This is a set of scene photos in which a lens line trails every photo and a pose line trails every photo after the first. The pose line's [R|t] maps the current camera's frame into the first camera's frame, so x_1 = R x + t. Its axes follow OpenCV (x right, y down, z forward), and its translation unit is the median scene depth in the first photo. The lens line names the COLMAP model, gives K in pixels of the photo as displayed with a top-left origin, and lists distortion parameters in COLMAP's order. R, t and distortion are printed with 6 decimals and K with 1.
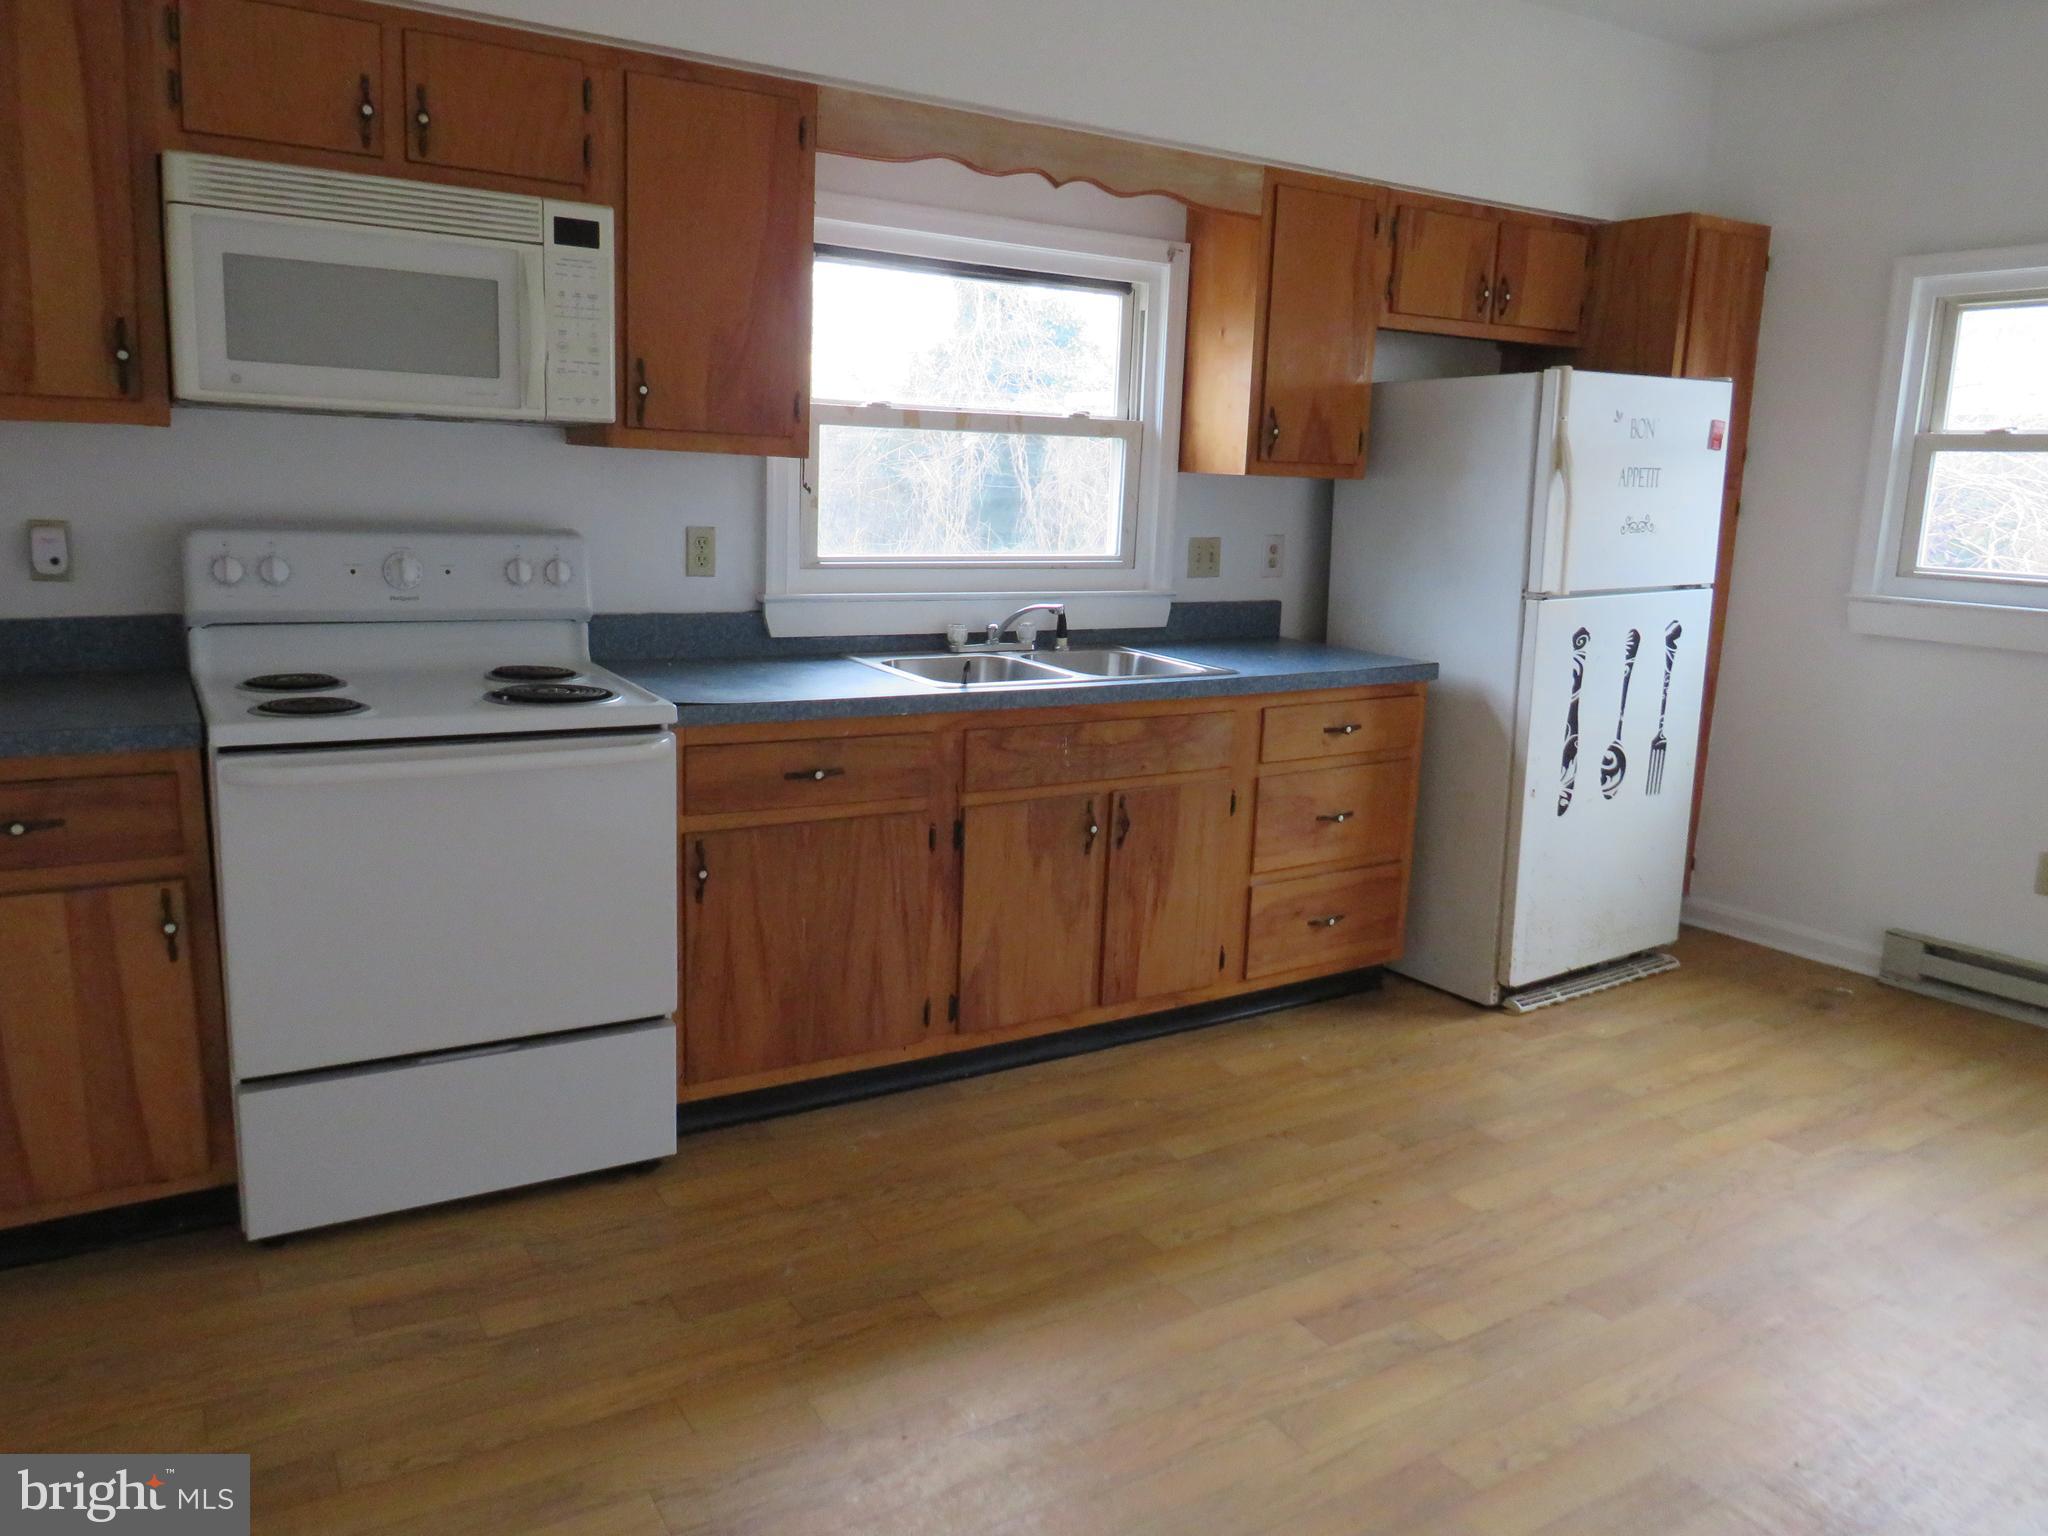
lens RADIAL K [[1423.8, 0, 1019.6], [0, 1423.8, 759.4], [0, 0, 1]] dist [-0.038717, 0.004696]
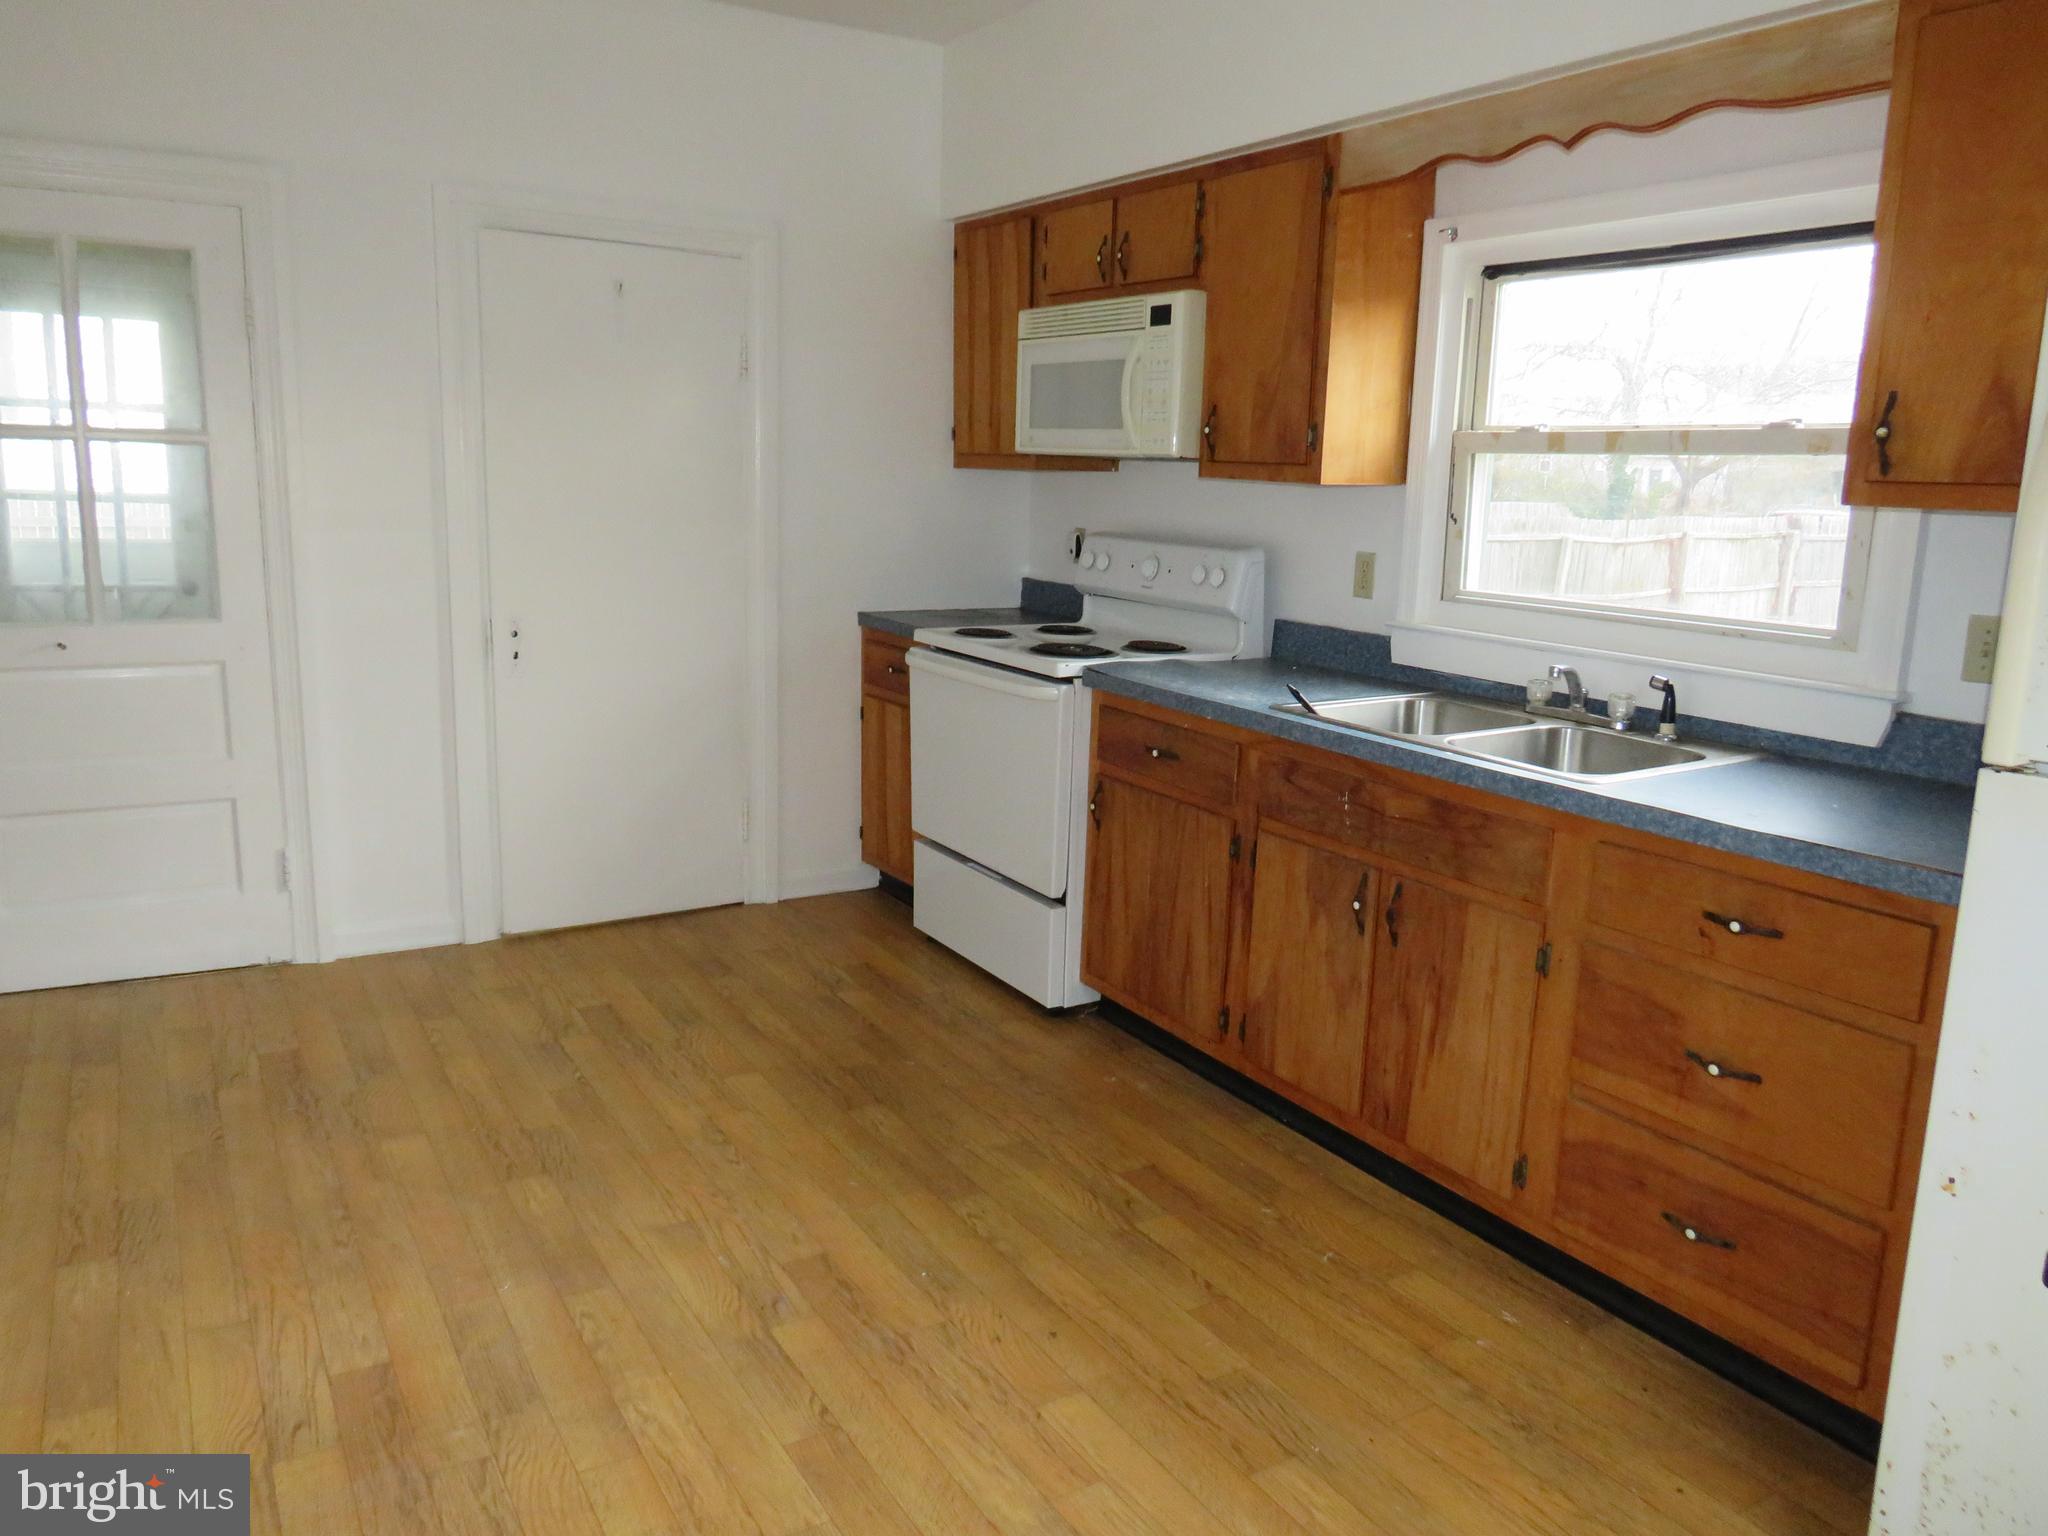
lens RADIAL K [[1423.8, 0, 1019.6], [0, 1423.8, 759.4], [0, 0, 1]] dist [-0.038717, 0.004696]
pose [[0.014974, 0.162445, -0.986604, 0.896303], [-0.225982, 0.961734, 0.154921, -0.124447], [0.974016, 0.220635, 0.051111, 0.751143]]
